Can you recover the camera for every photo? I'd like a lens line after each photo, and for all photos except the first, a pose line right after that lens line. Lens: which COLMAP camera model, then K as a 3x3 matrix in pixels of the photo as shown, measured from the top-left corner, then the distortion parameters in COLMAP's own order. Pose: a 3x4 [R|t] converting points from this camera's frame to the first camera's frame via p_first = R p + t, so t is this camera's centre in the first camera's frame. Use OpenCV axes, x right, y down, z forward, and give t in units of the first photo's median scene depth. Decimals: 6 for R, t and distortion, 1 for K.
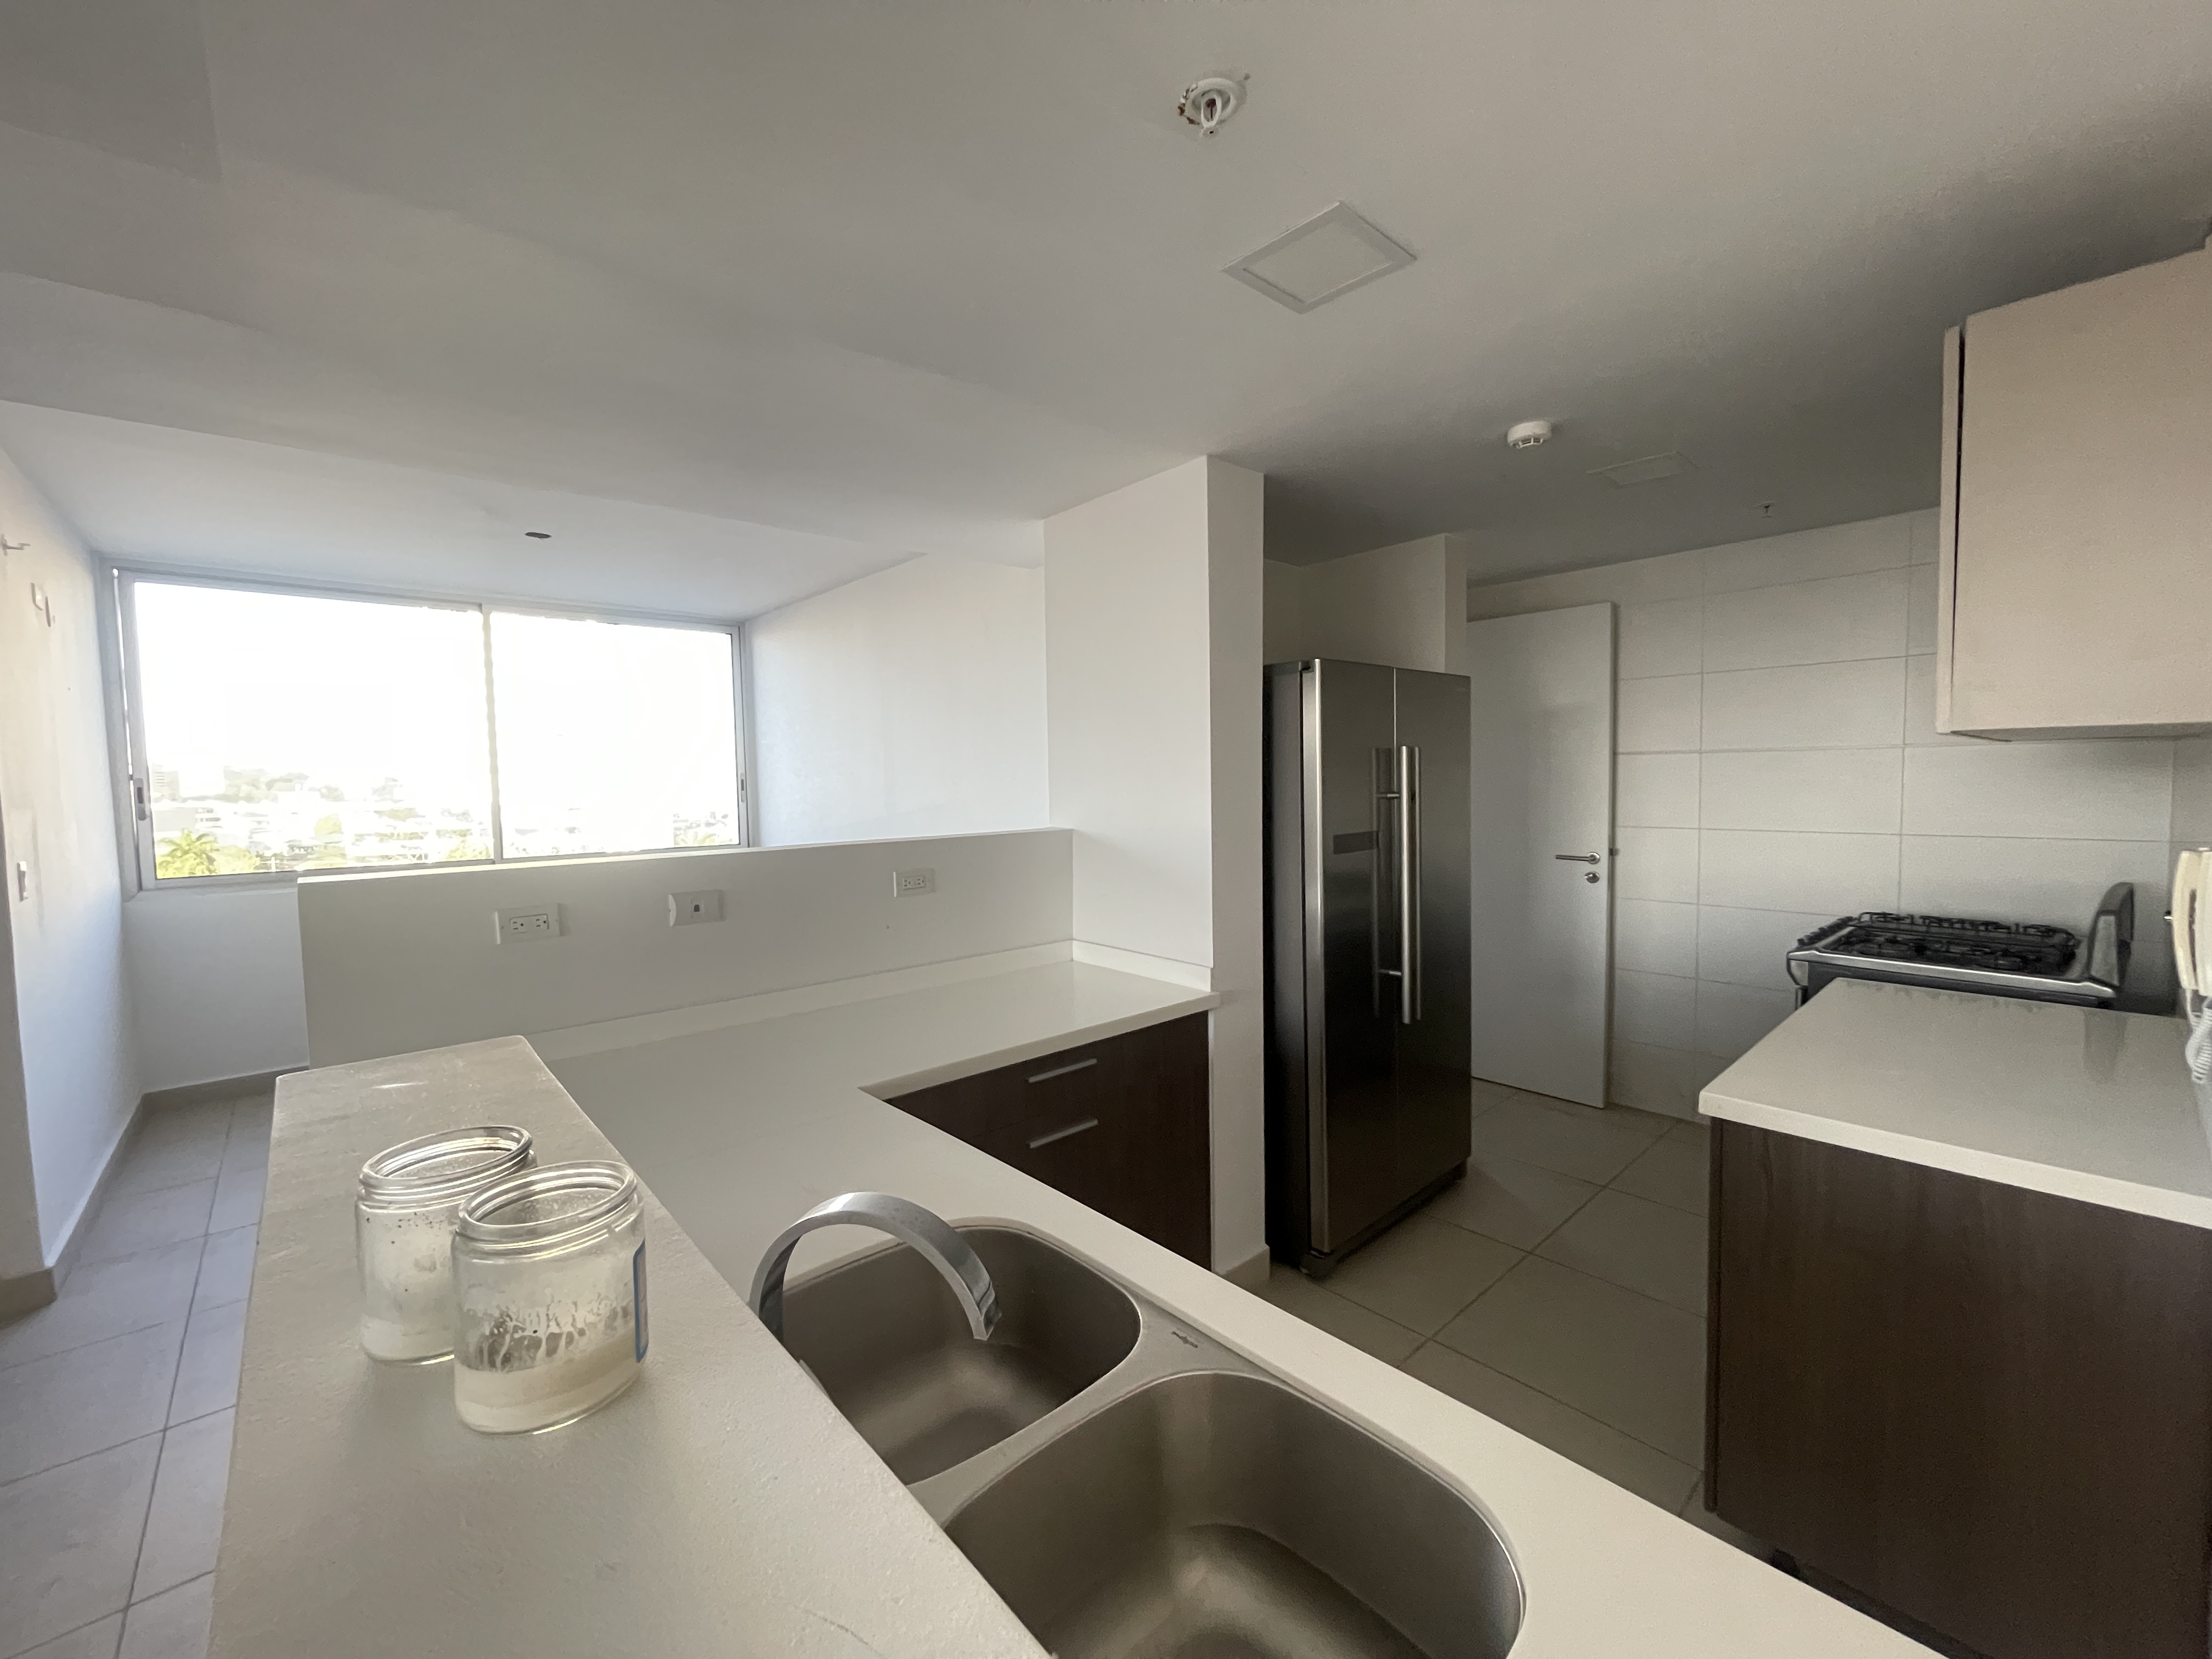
lens RADIAL K [[898.2, 0, 1105.2], [0, 898.2, 832.0], [0, 0, 1]] dist [0.002989, 0.000108]
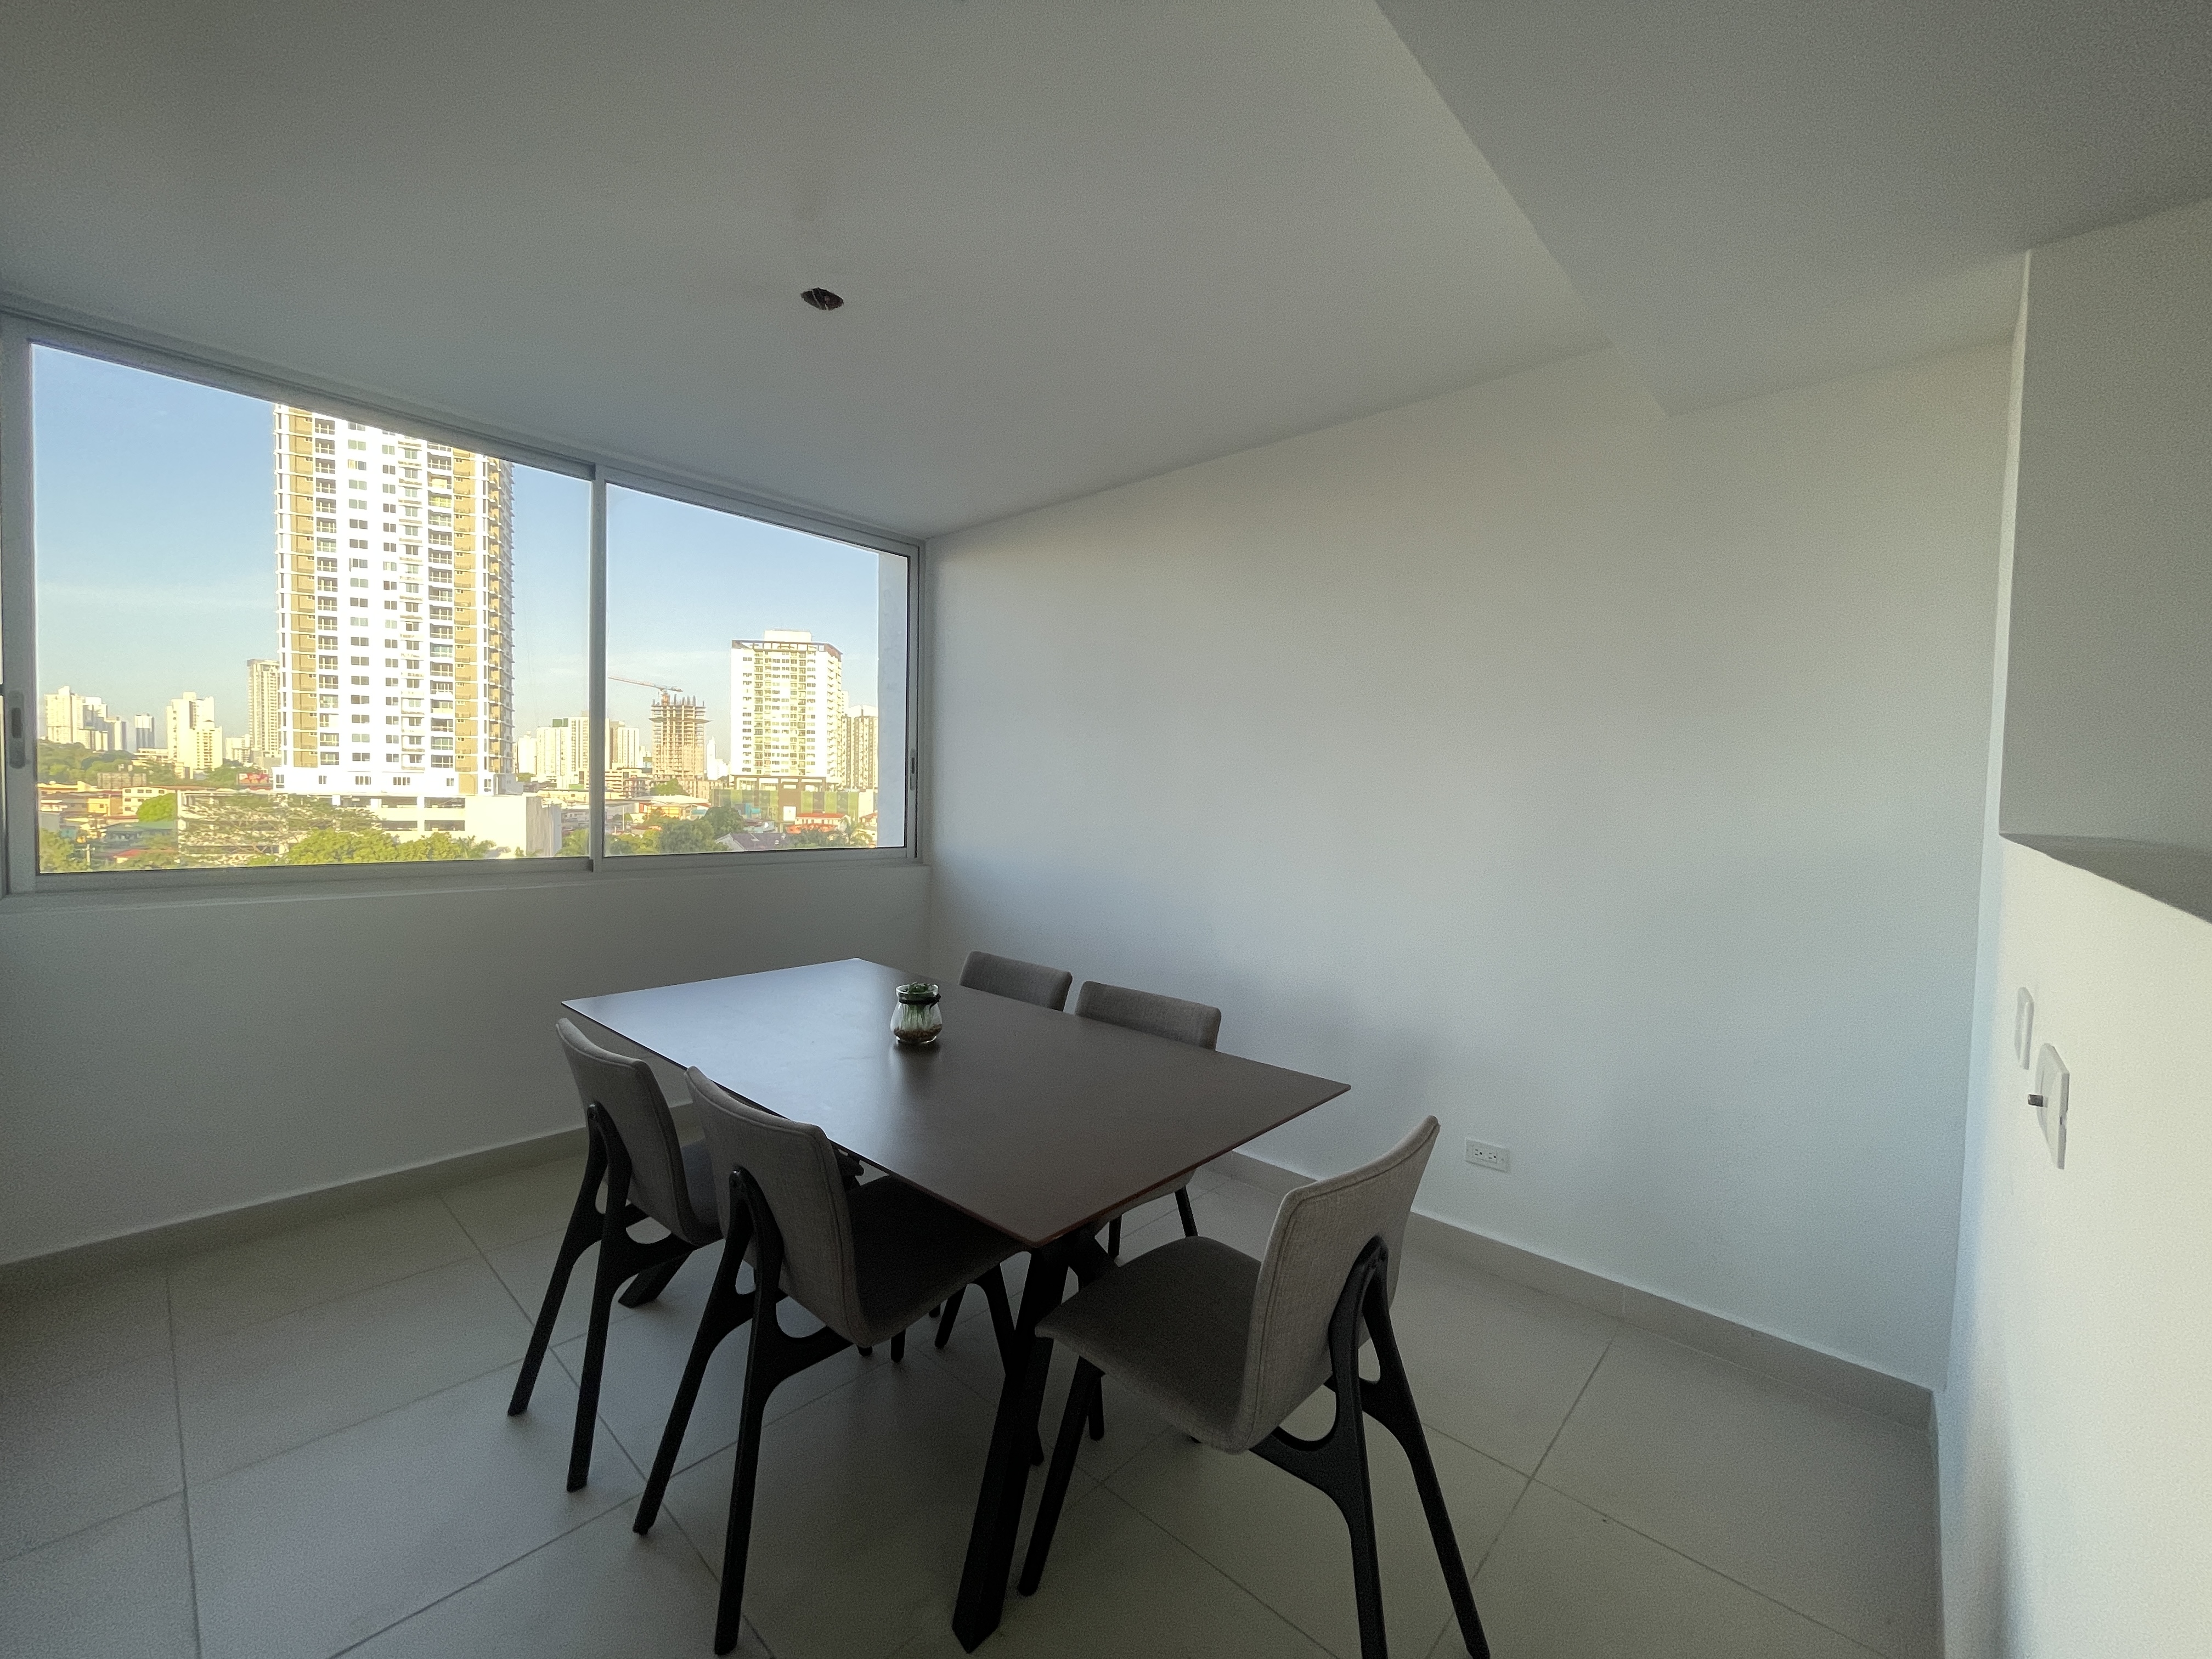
lens RADIAL K [[898.2, 0, 1098.9], [0, 898.2, 823.0], [0, 0, 1]] dist [0.002989, 0.000108]
pose [[0.994594, 0.037418, 0.096860, -0.580592], [-0.034536, 0.998914, -0.031260, 0.019741], [-0.097925, 0.027746, 0.994807, 0.485661]]
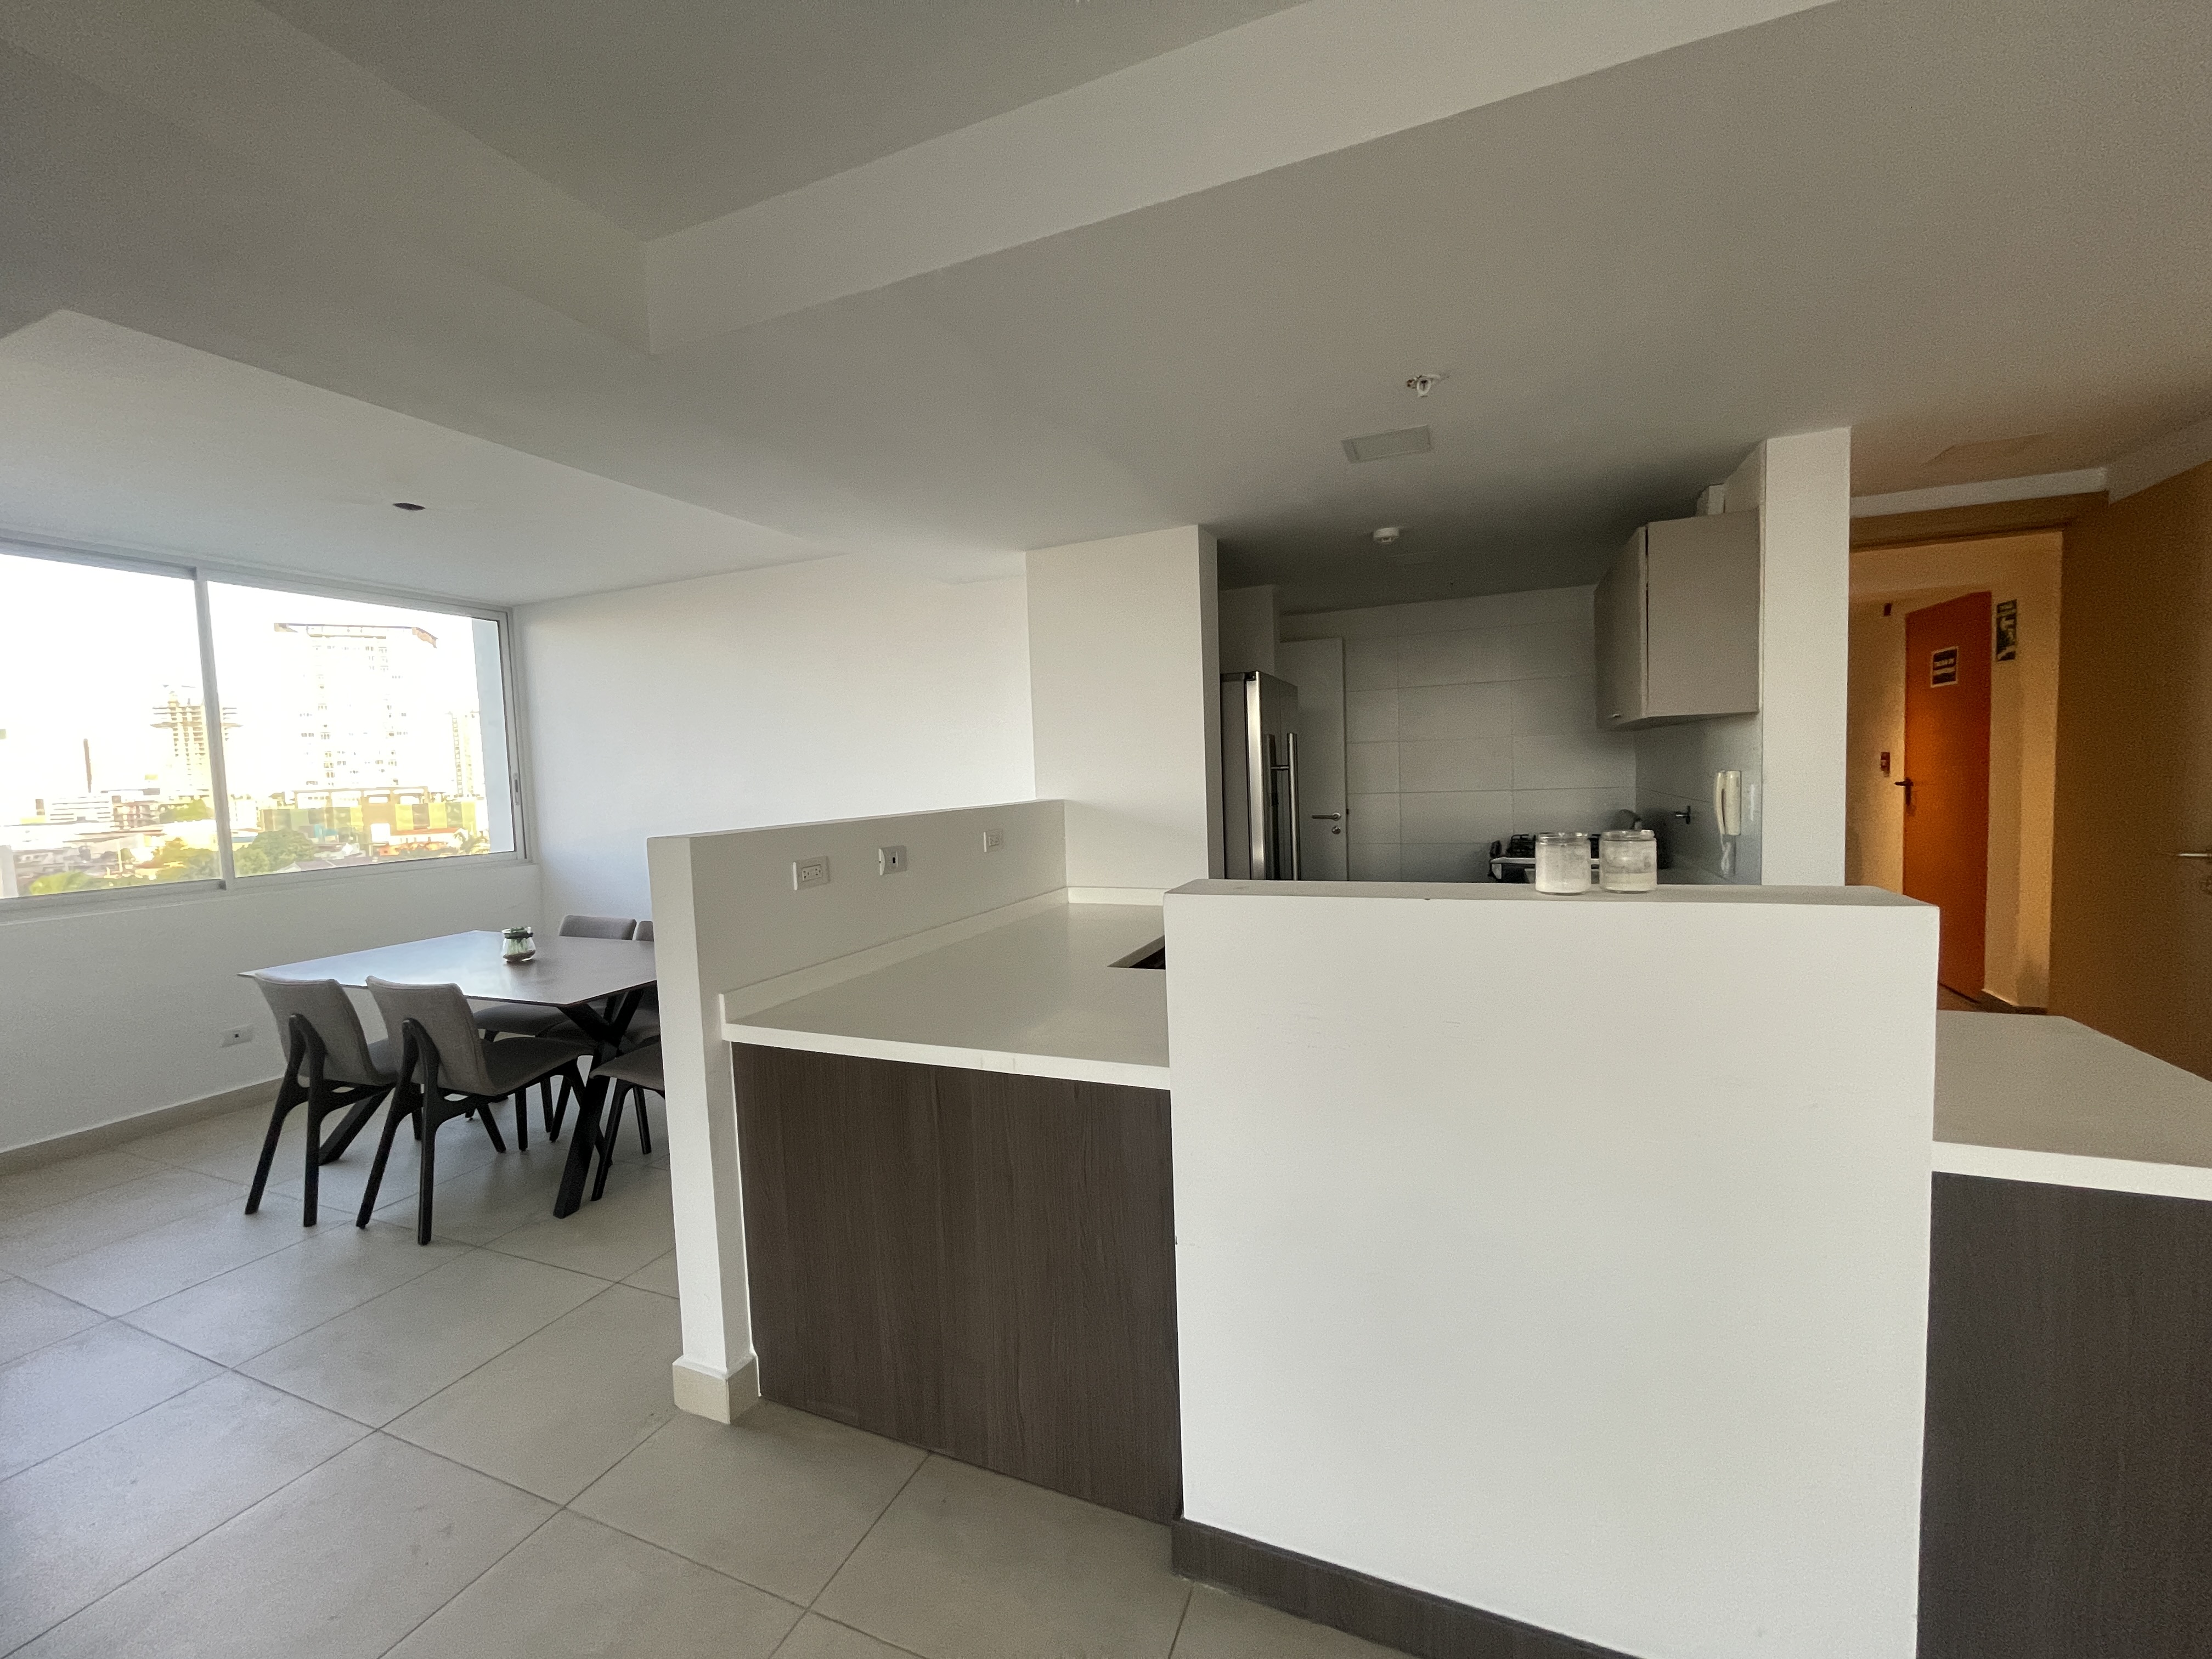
lens RADIAL K [[898.2, 0, 1099.8], [0, 898.2, 820.6], [0, 0, 1]] dist [0.002989, 0.000108]
pose [[0.903995, -0.039381, 0.425725, -0.464136], [0.048392, 0.998775, -0.010367, 0.037168], [-0.424795, 0.029973, 0.904793, -0.140595]]
